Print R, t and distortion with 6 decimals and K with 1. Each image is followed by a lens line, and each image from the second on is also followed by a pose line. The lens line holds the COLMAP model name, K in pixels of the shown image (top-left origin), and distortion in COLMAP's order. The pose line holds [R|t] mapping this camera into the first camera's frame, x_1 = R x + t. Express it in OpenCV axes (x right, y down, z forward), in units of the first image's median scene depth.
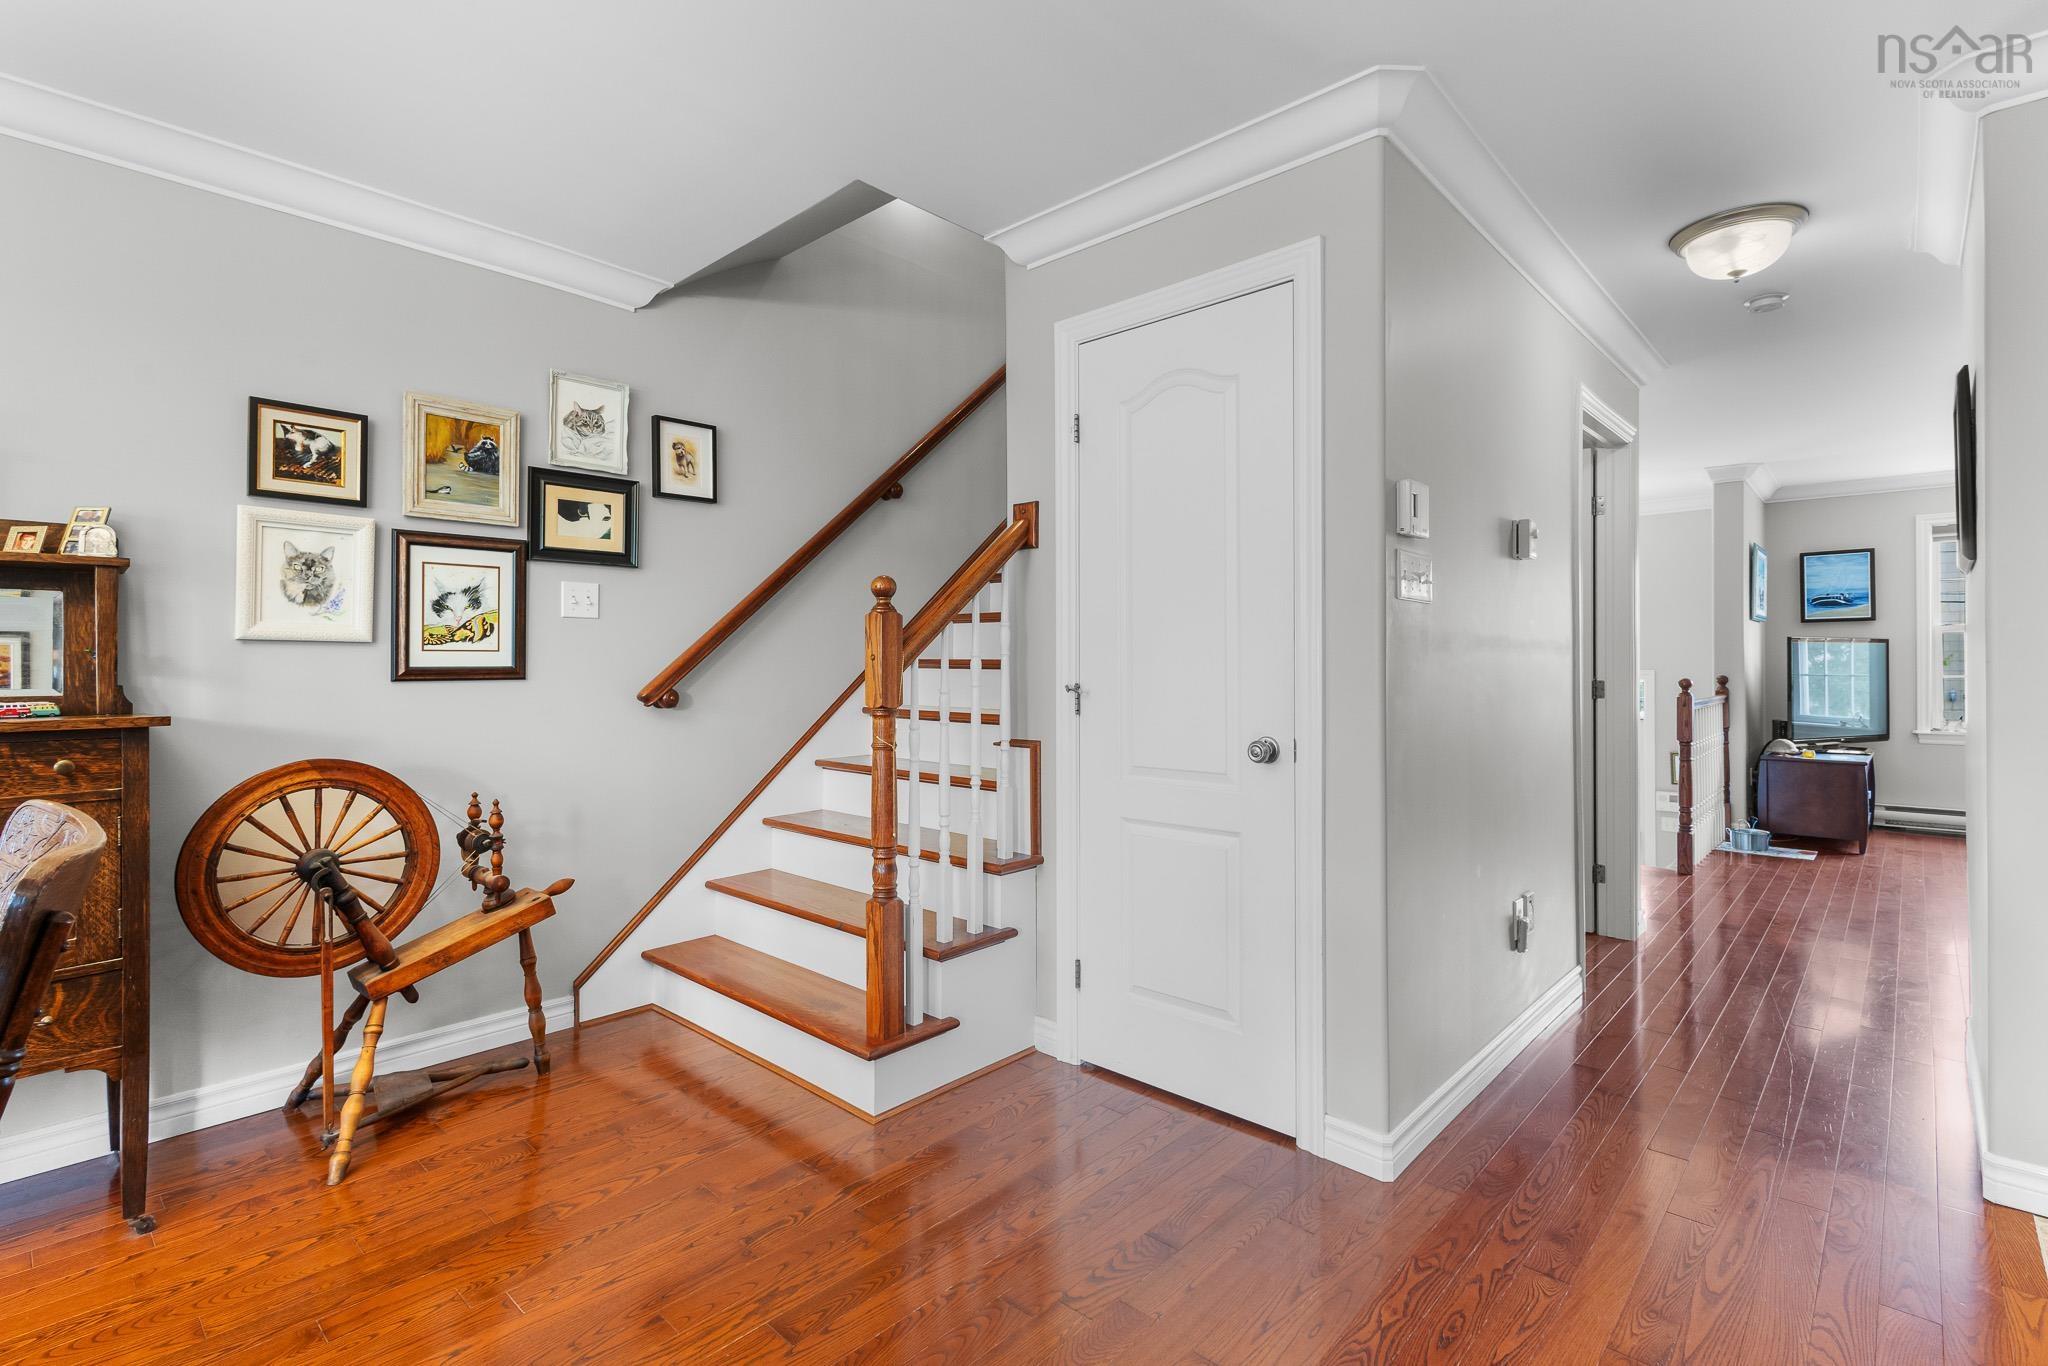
lens RADIAL K [[949.1, 0, 1022.4], [0, 949.1, 660.5], [0, 0, 1]] dist [0.010055, -0.000027]
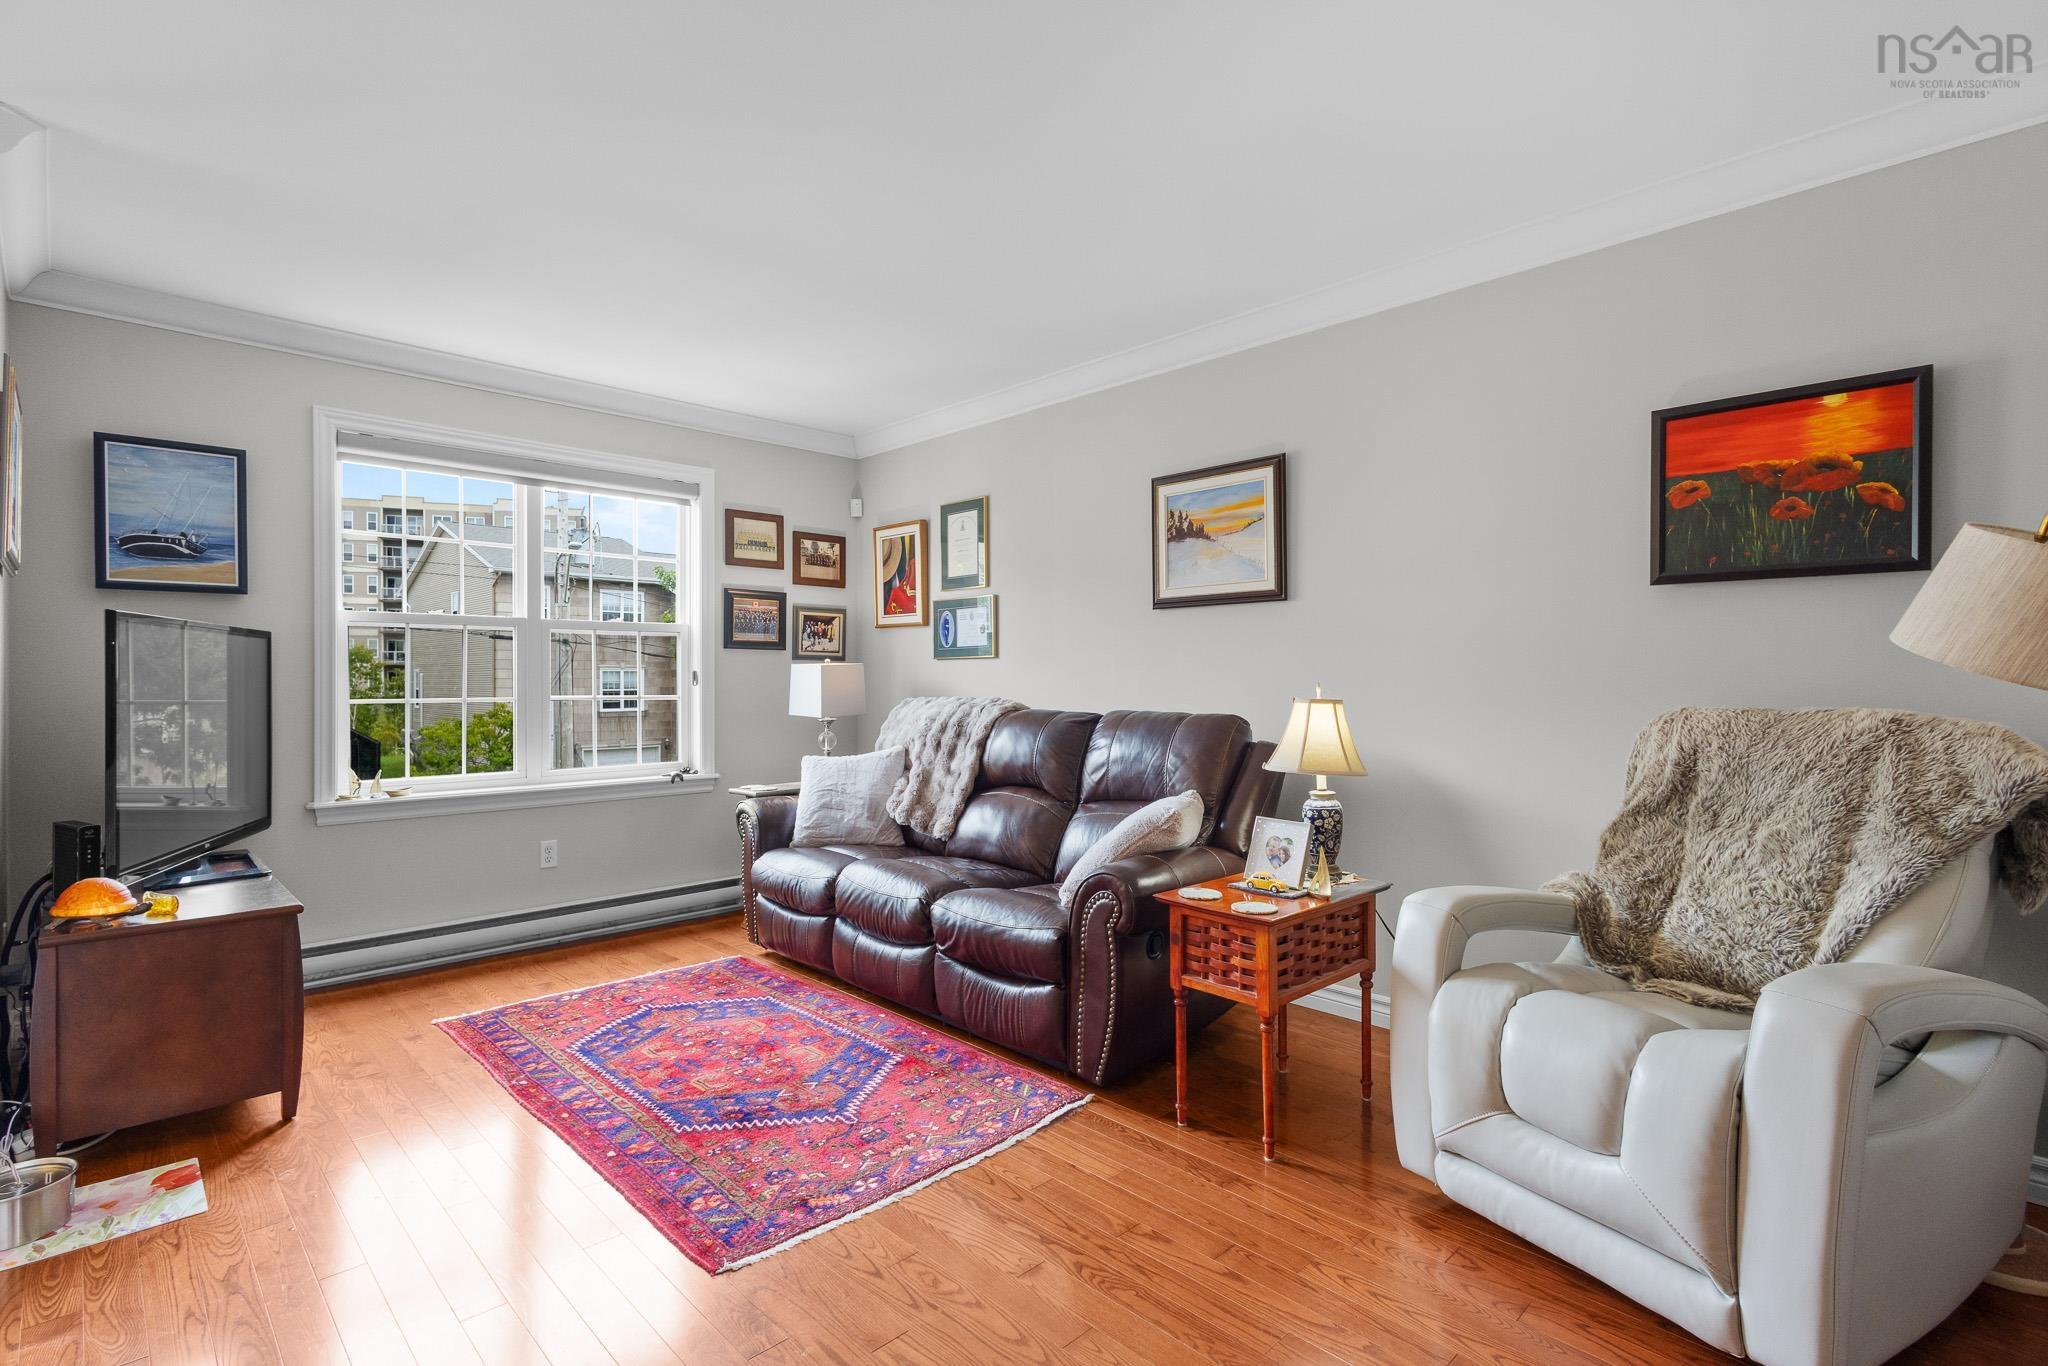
lens RADIAL K [[1001.7, 0, 1018.5], [0, 1001.7, 679.7], [0, 0, 1]] dist [-0.001159, -0.001367]
pose [[0.060107, 0.004421, 0.998182, 0.386551], [-0.002748, 0.999987, -0.004264, 0.004527], [-0.998188, -0.002487, 0.060118, 0.558381]]
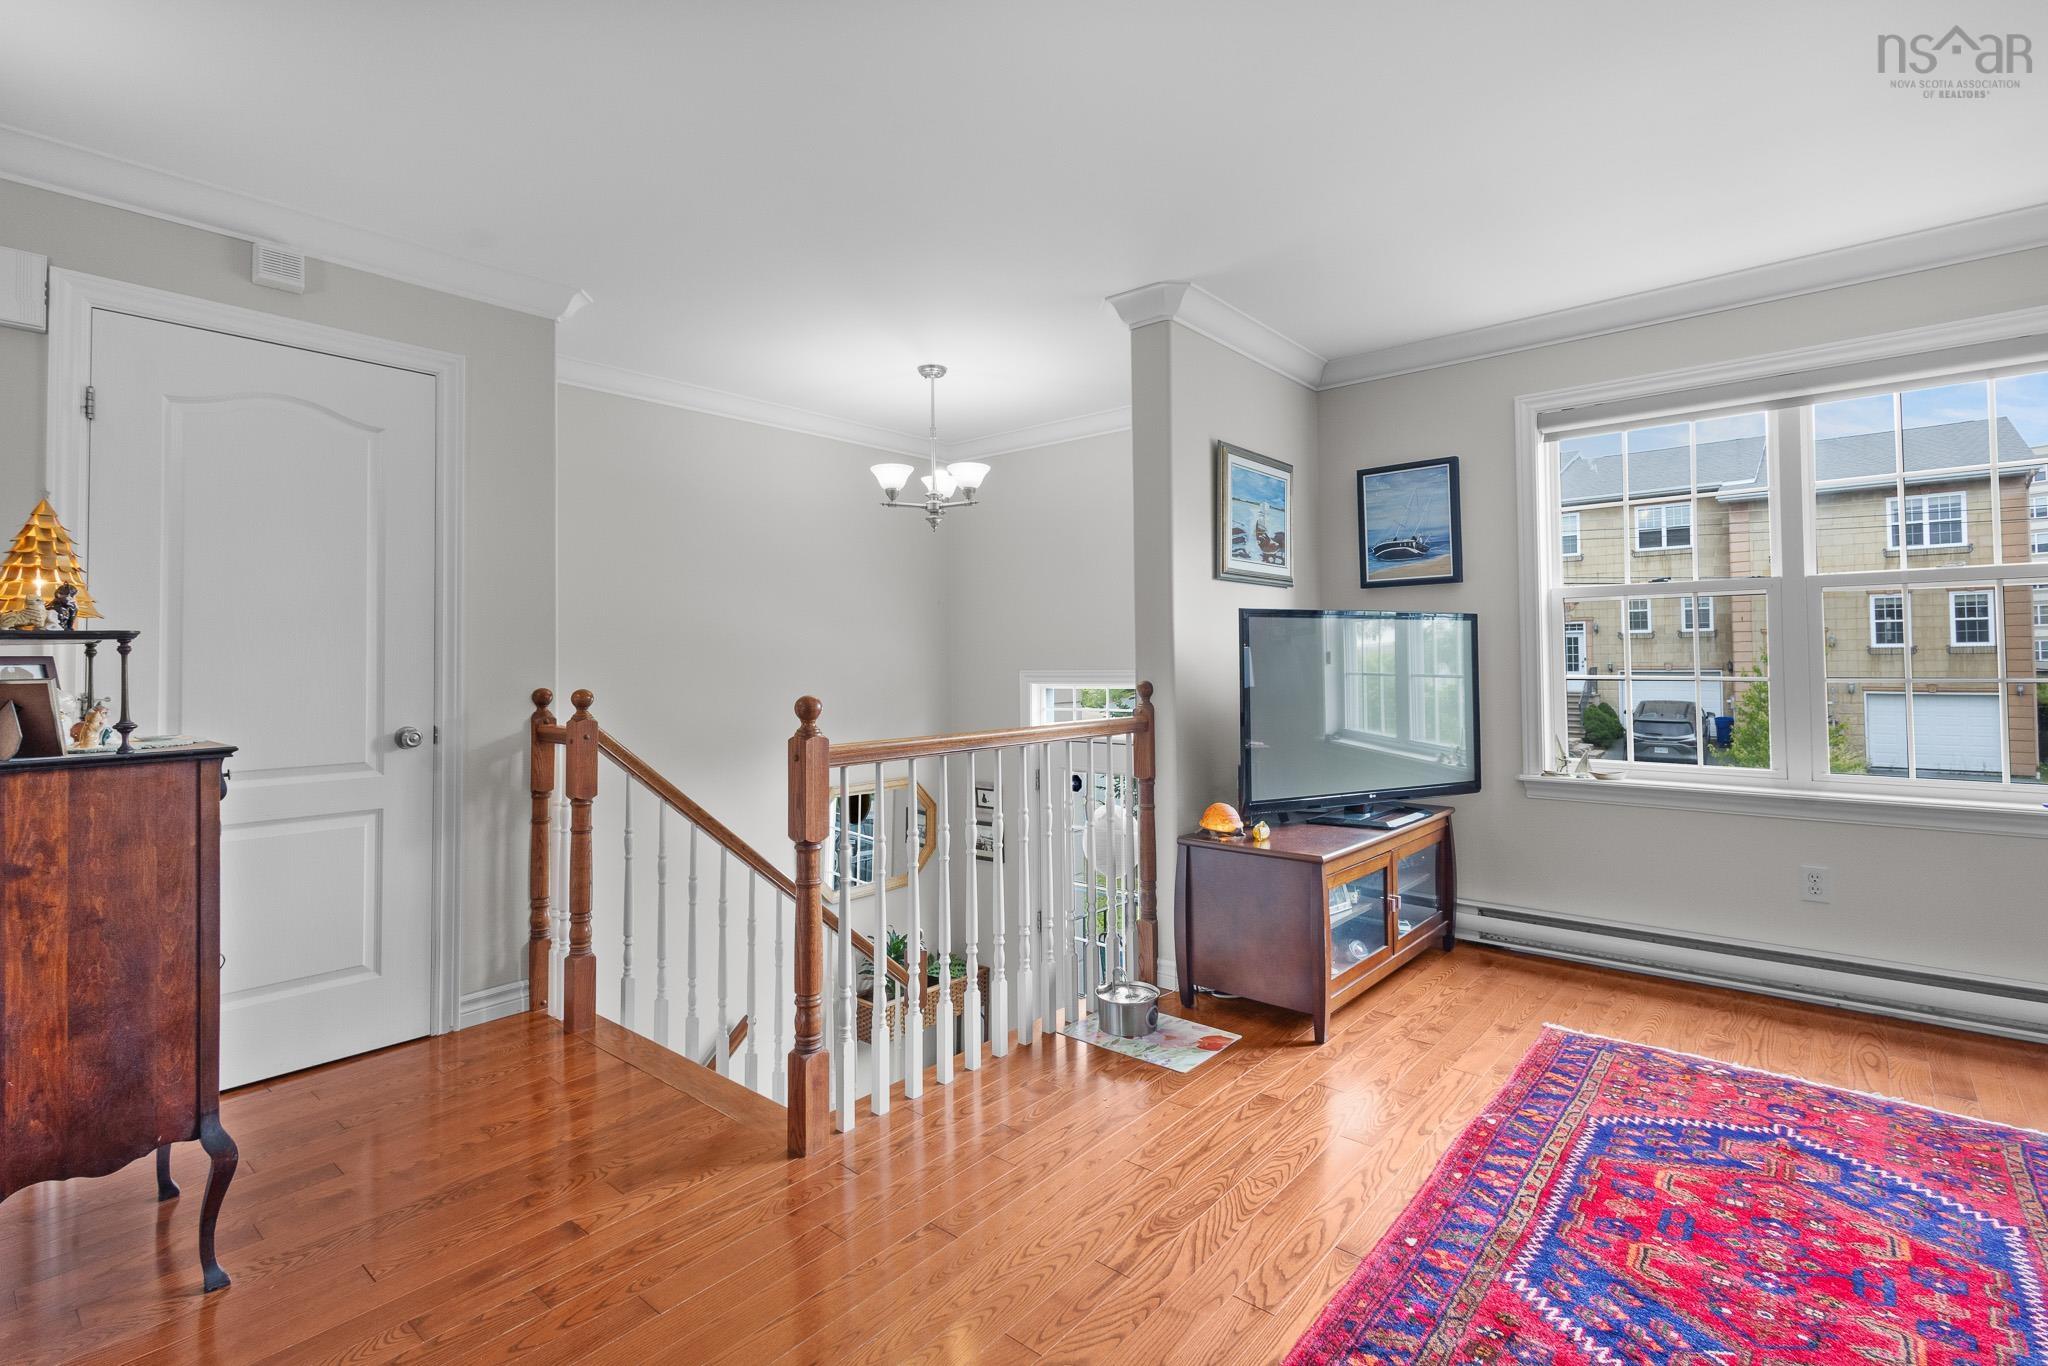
lens RADIAL K [[923.8, 0, 1057.6], [0, 923.8, 636.2], [0, 0, 1]] dist [0.007648, -0.001706]
pose [[0.999458, -0.003626, 0.032729, 0.630270], [0.004374, 0.999731, -0.022797, 0.002308], [-0.032637, 0.022928, 0.999204, 0.451660]]
